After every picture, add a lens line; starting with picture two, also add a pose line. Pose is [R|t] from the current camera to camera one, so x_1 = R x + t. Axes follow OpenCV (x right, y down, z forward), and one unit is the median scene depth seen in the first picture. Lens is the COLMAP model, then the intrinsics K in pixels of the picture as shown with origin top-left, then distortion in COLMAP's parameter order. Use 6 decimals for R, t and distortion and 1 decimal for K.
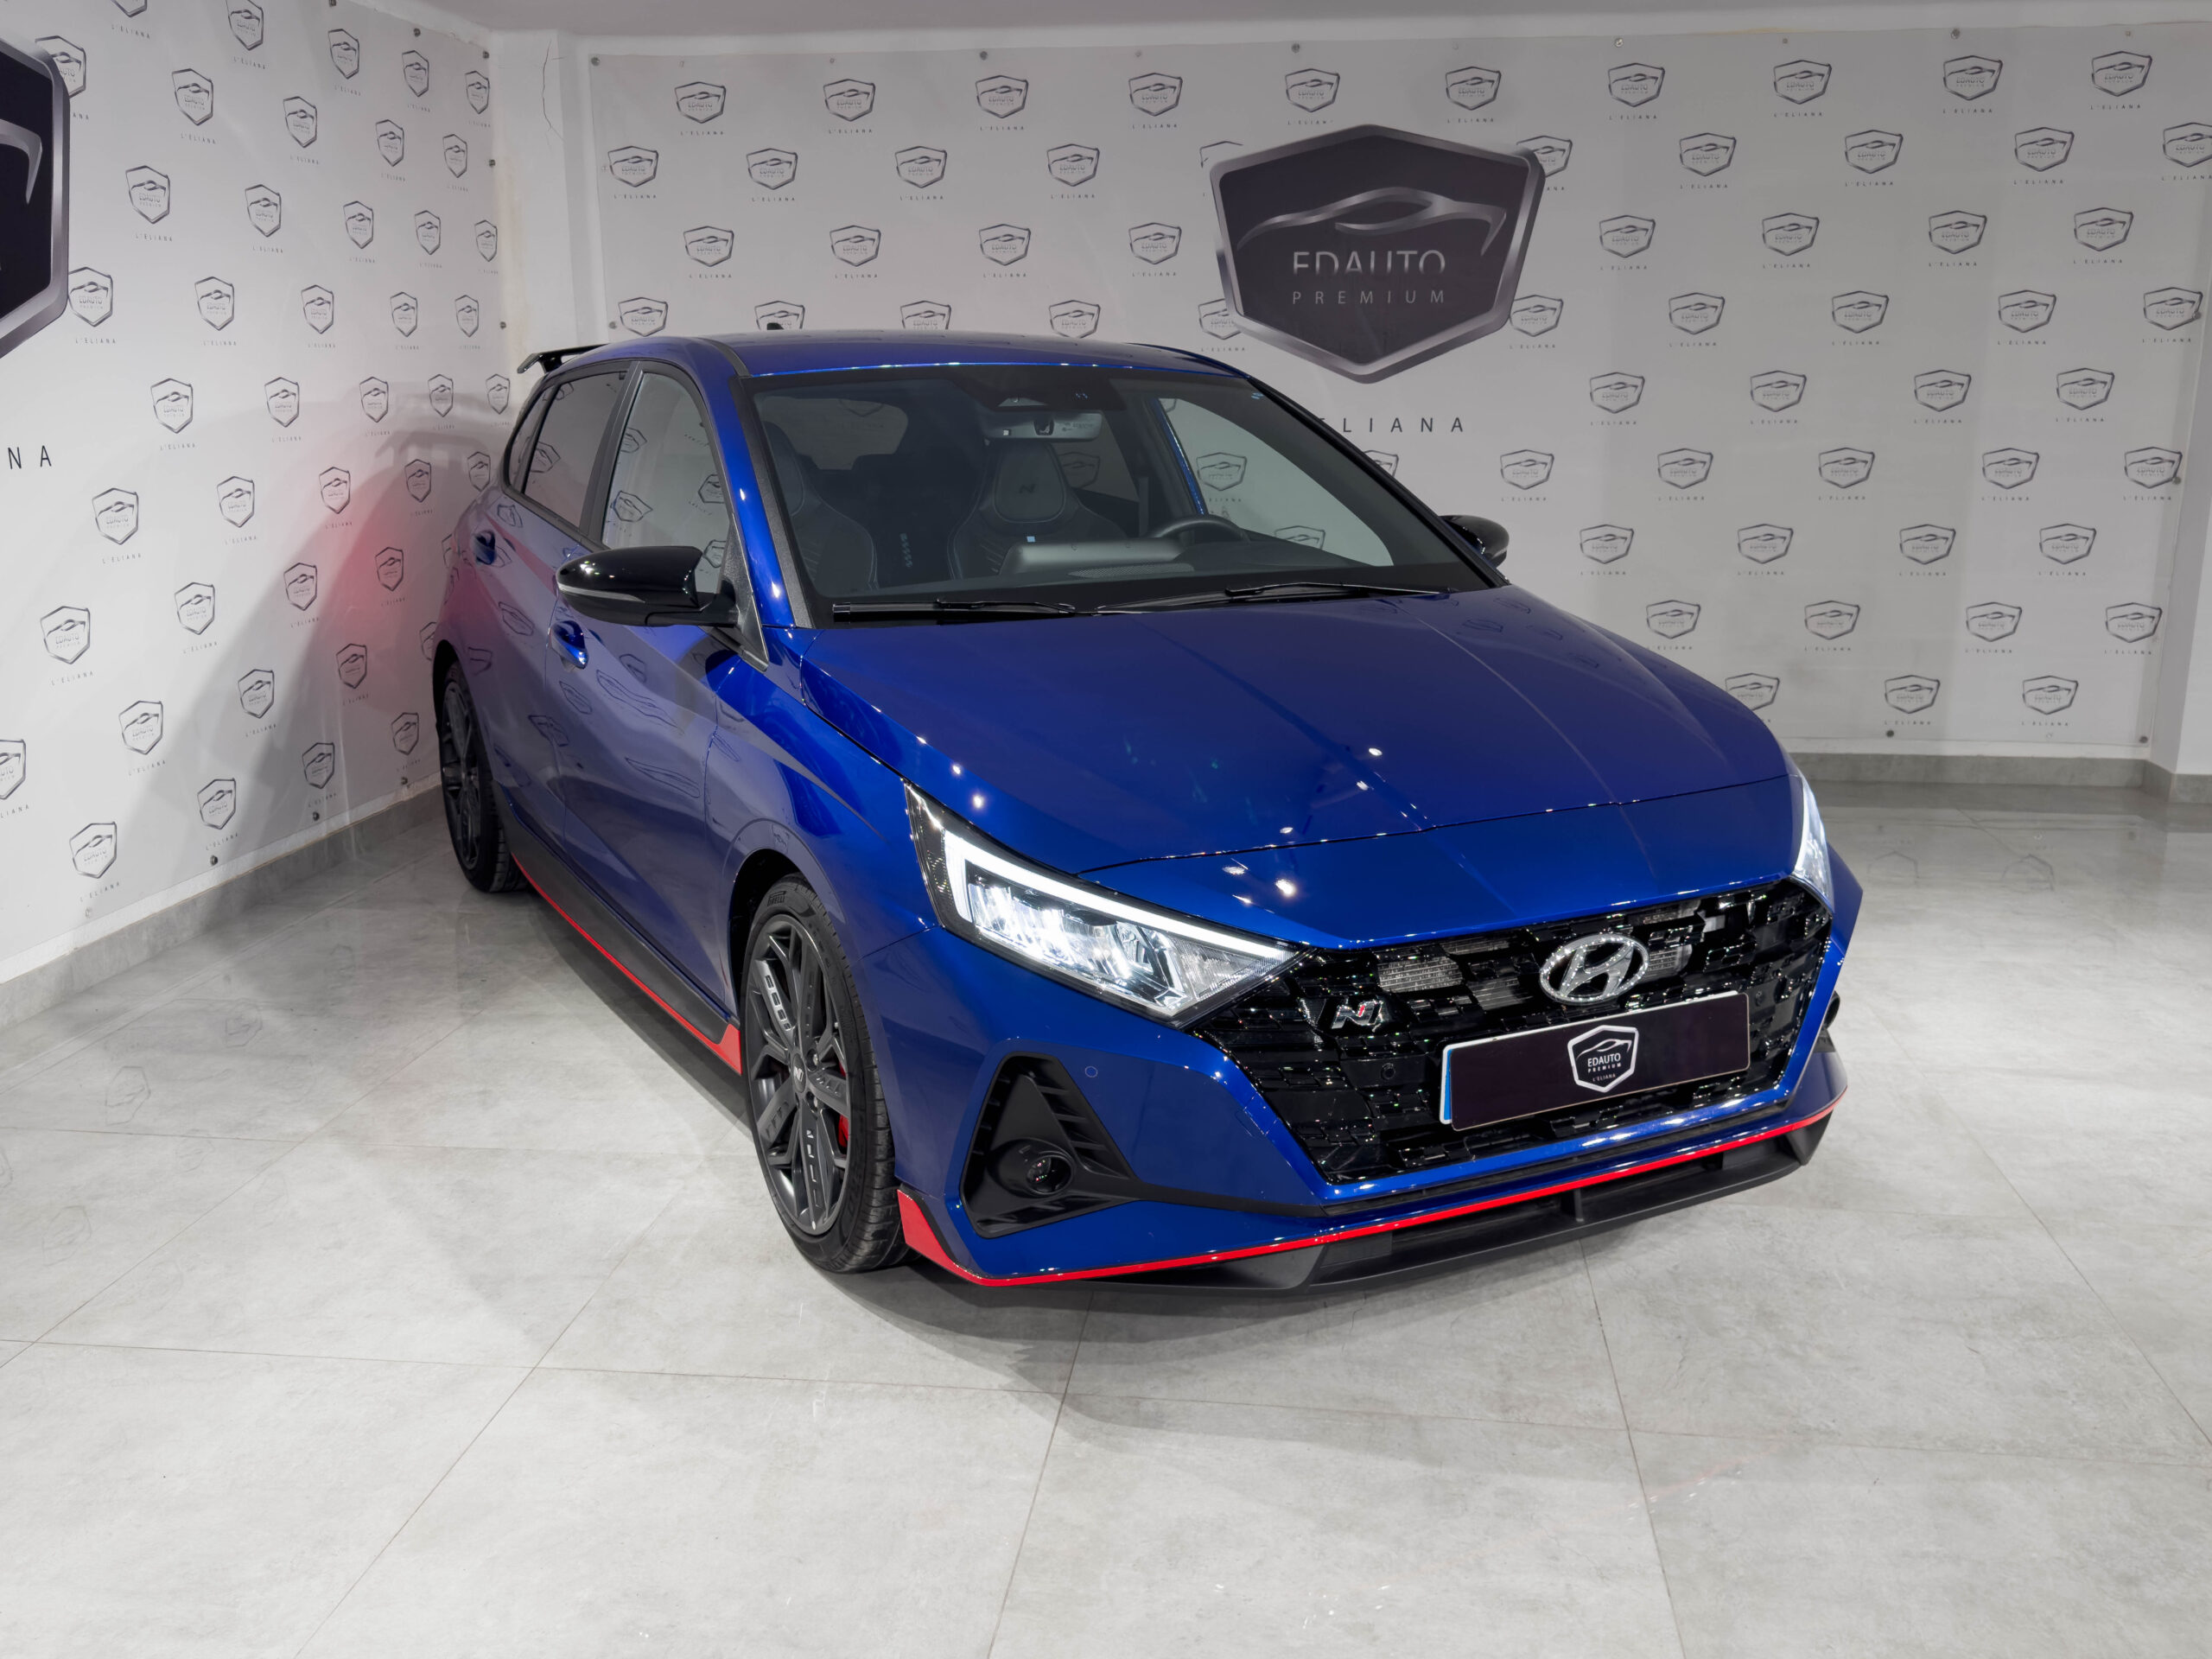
lens RADIAL K [[1869.6, 0, 1106.0], [0, 1869.6, 829.5], [0, 0, 1]] dist [0.111885, -0.216141]
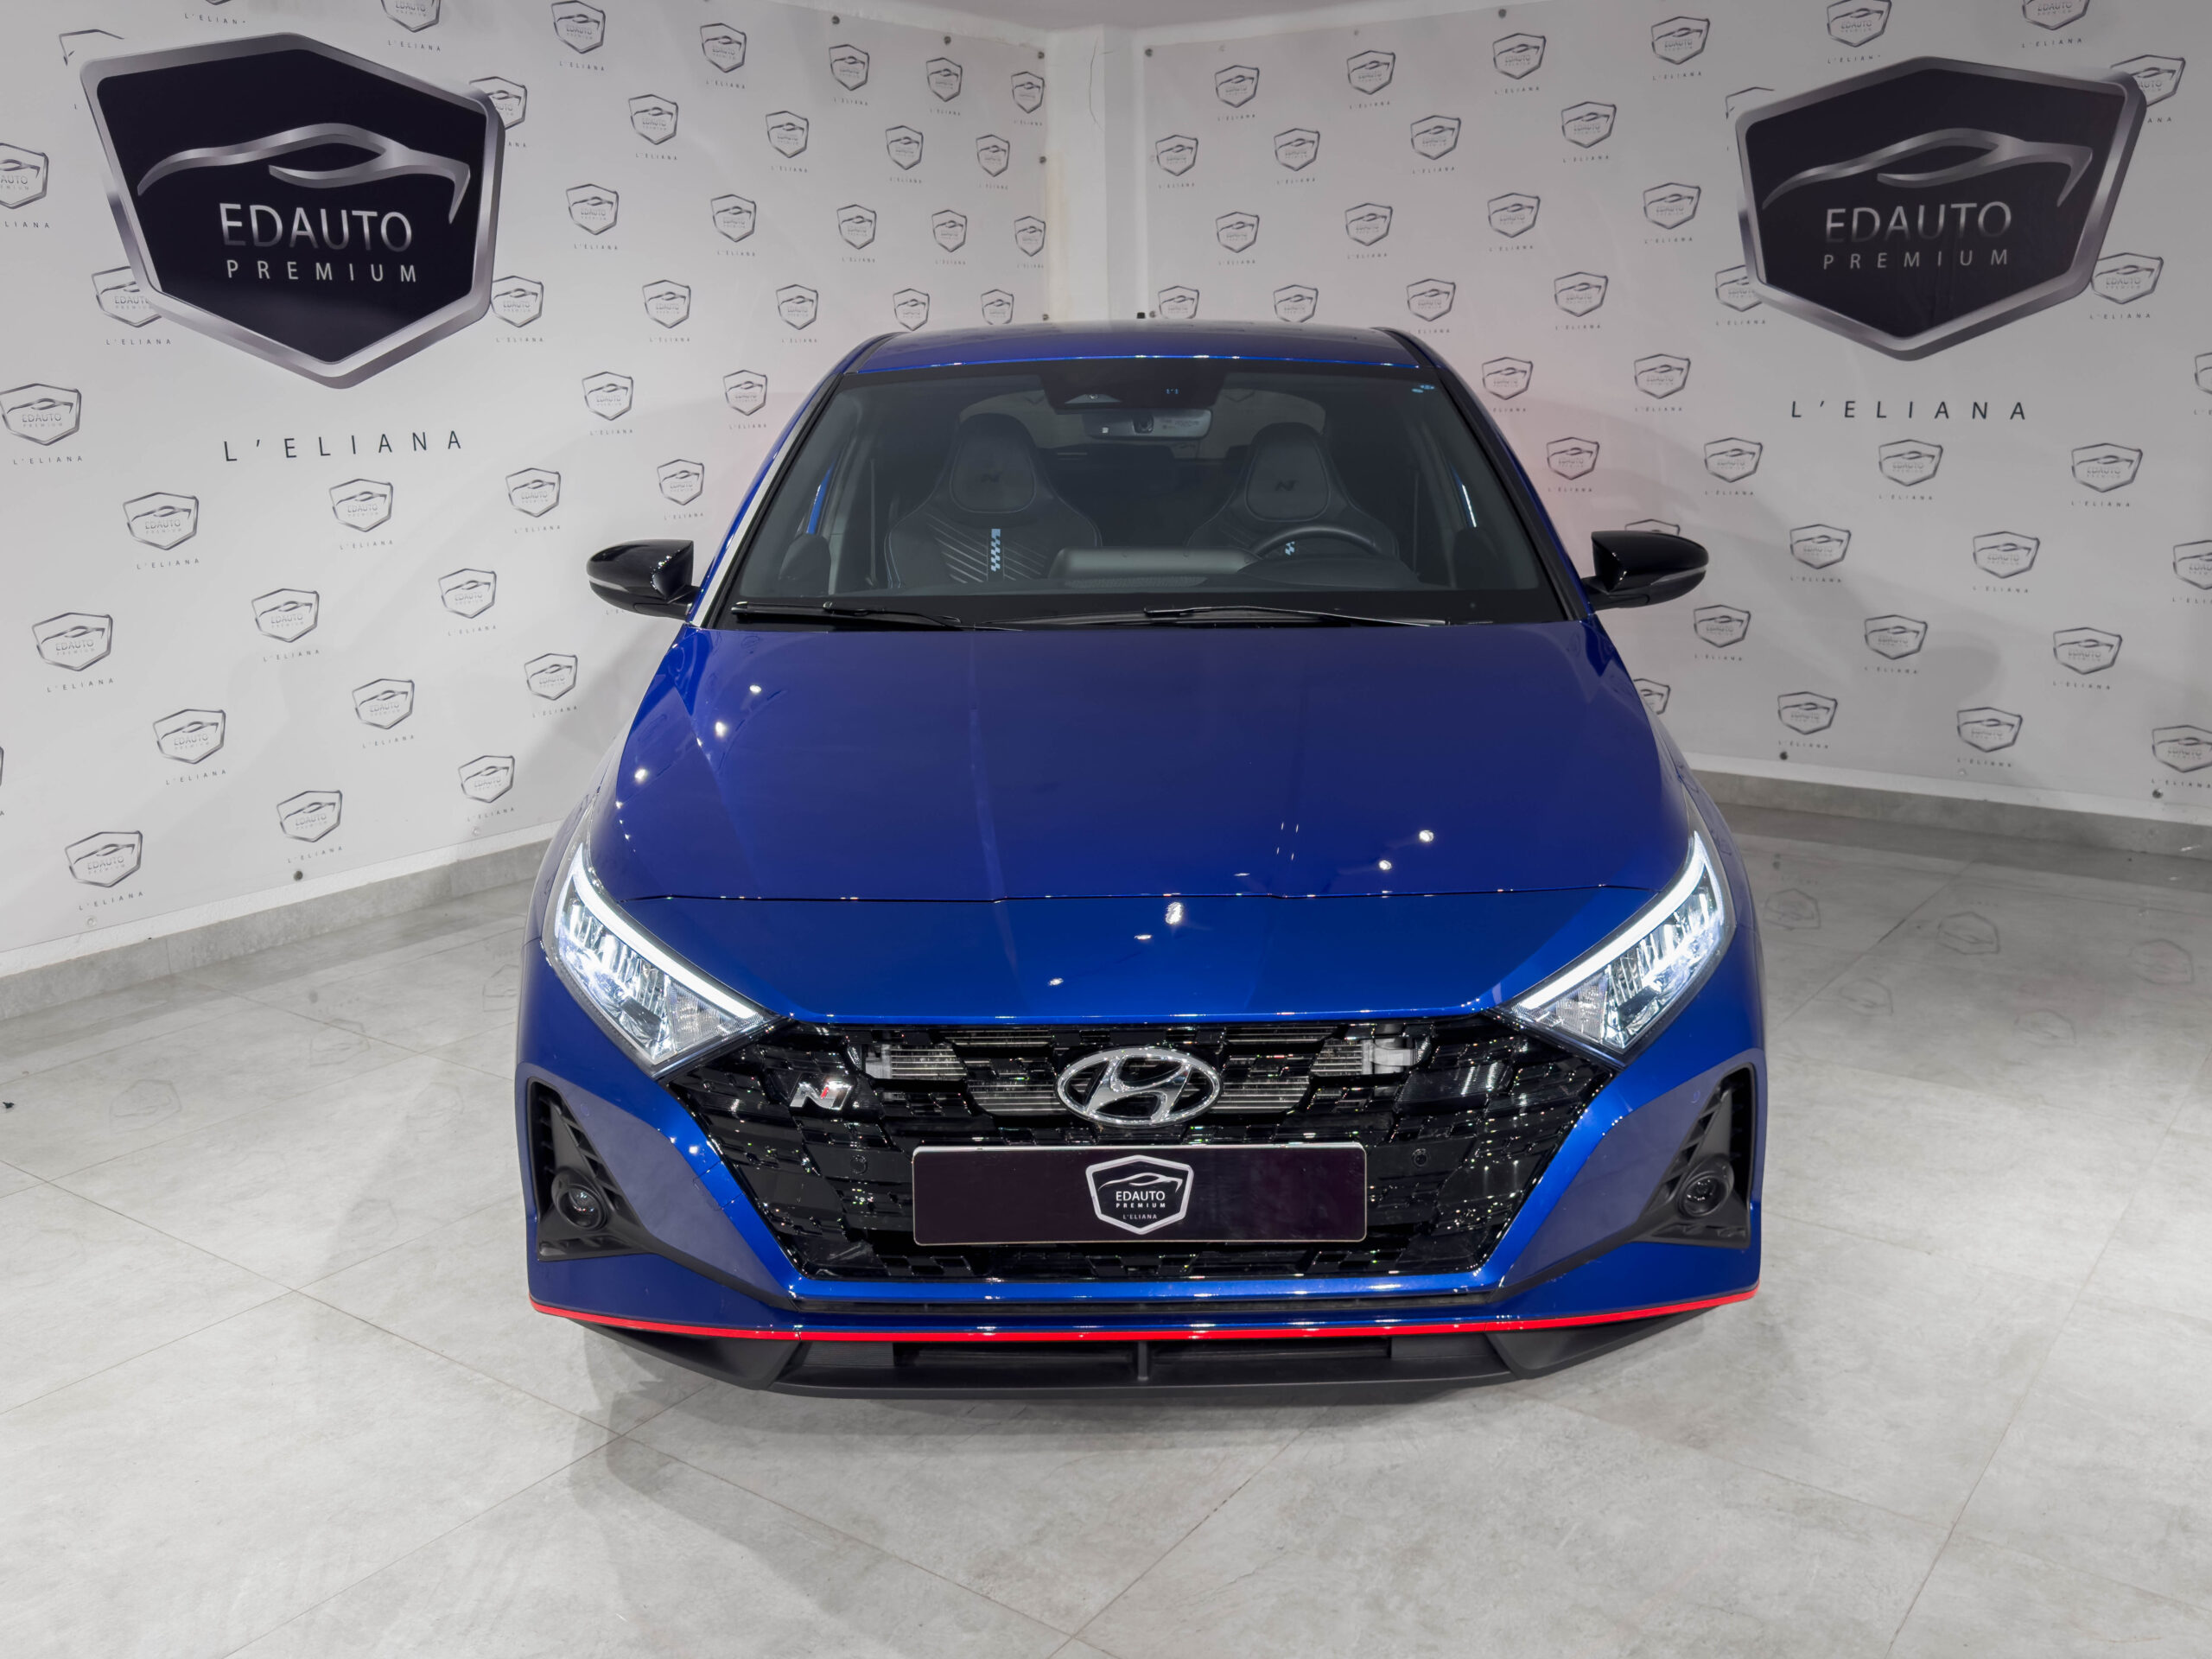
lens RADIAL K [[1893.1, 0, 1172.3], [0, 1893.1, 807.4], [0, 0, 1]] dist [0.092096, -0.169464]
pose [[0.889328, 0.098621, -0.446509, 0.561135], [-0.097543, 0.994905, 0.025465, -0.064935], [0.446745, 0.020907, 0.894417, 0.212104]]
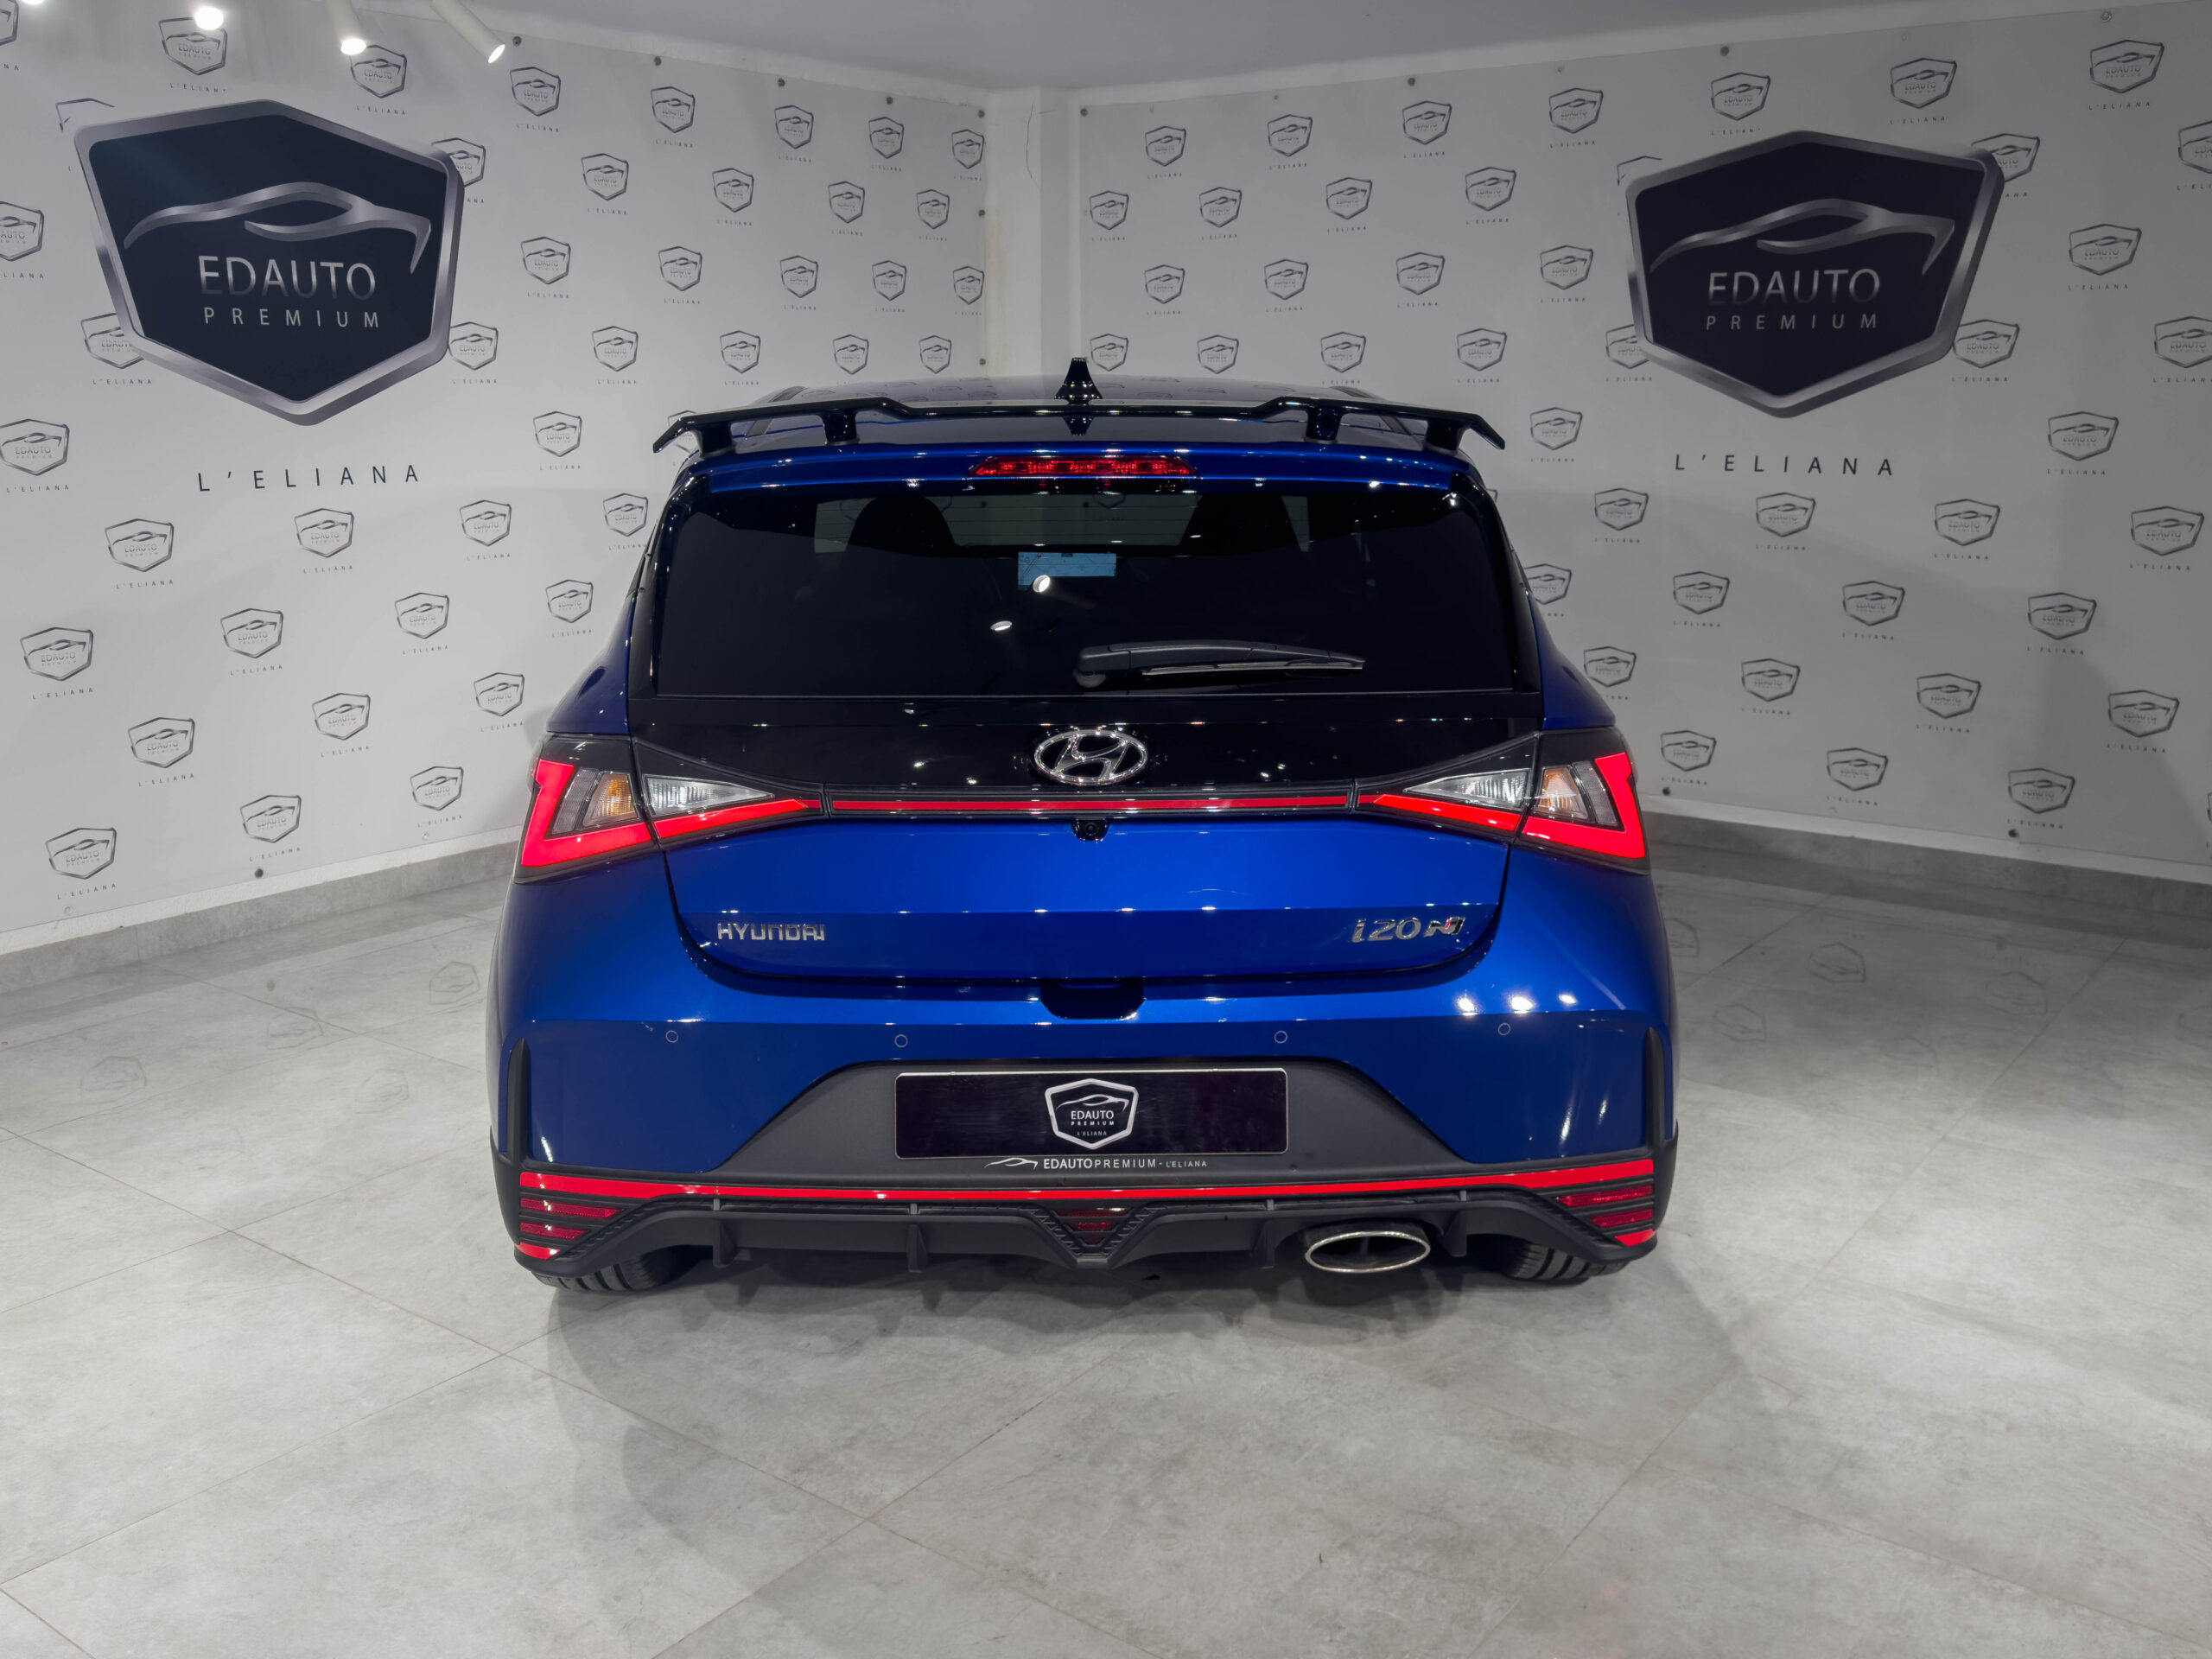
lens RADIAL K [[1890.5, 0, 1106.0], [0, 1890.5, 829.5], [0, 0, 1]] dist [0.124985, -0.243190]
pose [[0.875239, 0.114289, -0.469995, 0.691731], [-0.116754, 0.992871, 0.024015, -0.066947], [0.469389, 0.033855, 0.882342, 0.140546]]
